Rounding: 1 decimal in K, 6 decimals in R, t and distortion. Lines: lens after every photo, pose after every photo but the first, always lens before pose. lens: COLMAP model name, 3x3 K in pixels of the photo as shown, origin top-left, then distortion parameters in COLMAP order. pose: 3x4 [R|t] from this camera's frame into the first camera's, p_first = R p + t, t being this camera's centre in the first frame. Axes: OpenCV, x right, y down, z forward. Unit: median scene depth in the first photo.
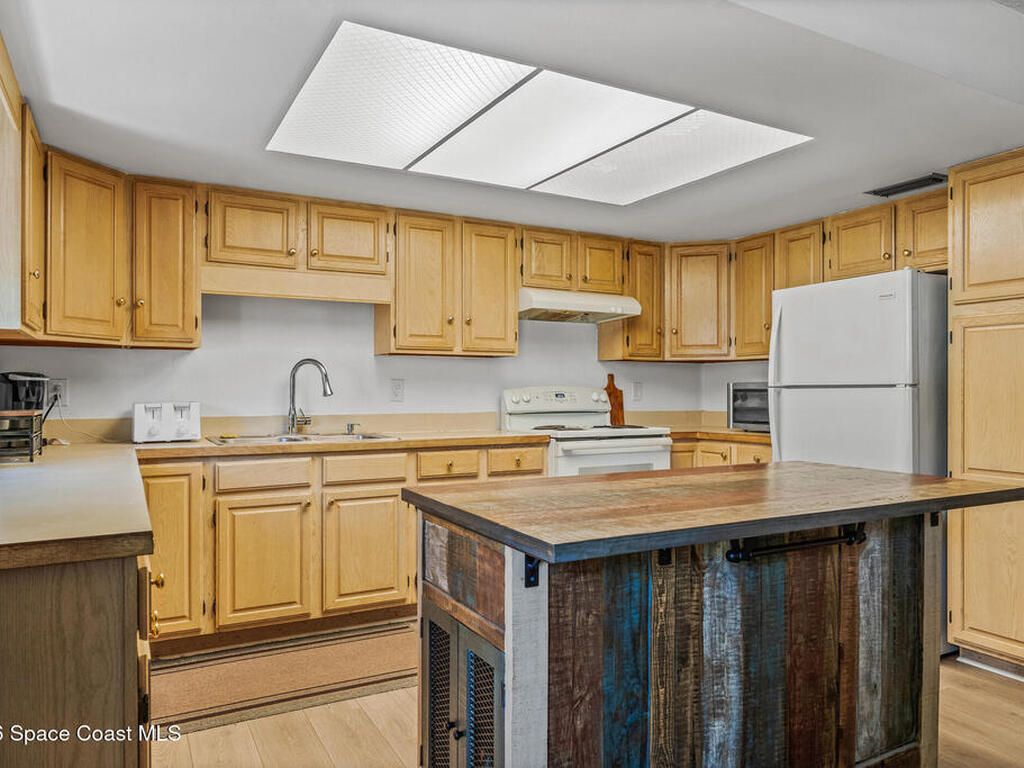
lens RADIAL K [[727.2, 0, 512.0], [0, 727.2, 384.0], [0, 0, 1]] dist [-0.000252, 0.001355]
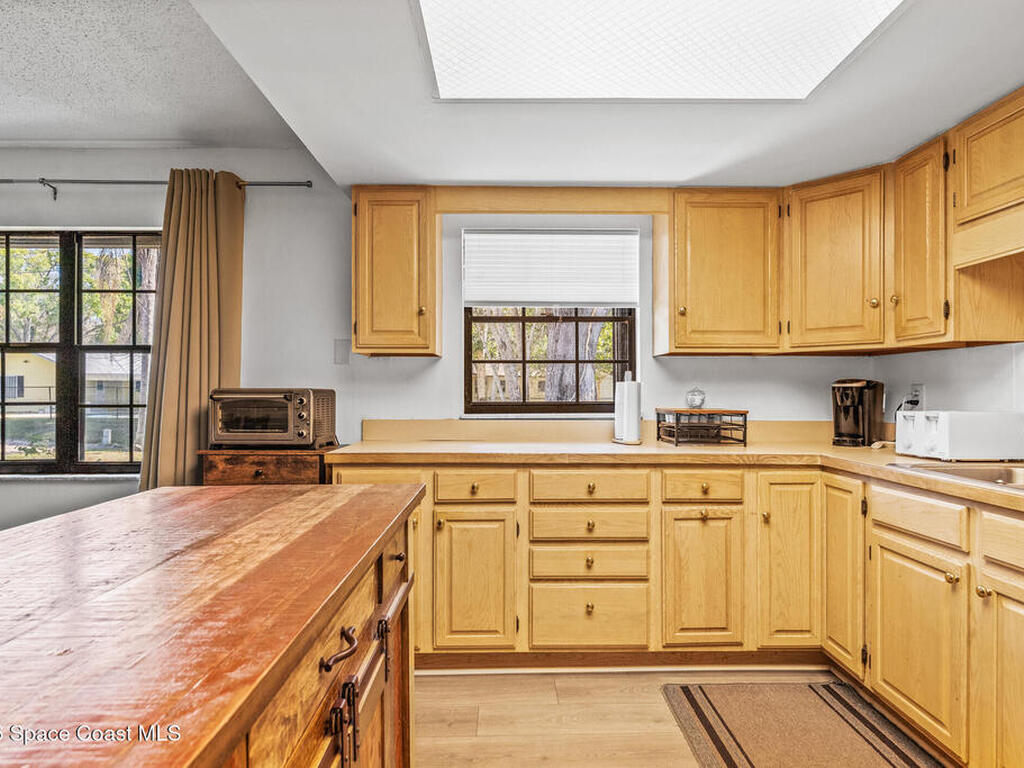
lens RADIAL K [[573.9, 0, 513.0], [0, 573.9, 386.4], [0, 0, 1]] dist [-0.001205, 0.000153]
pose [[-0.459430, -0.008739, -0.888171, 0.510575], [0.004189, 0.999919, -0.012005, 0.004946], [0.888204, -0.009236, -0.459357, 1.364782]]
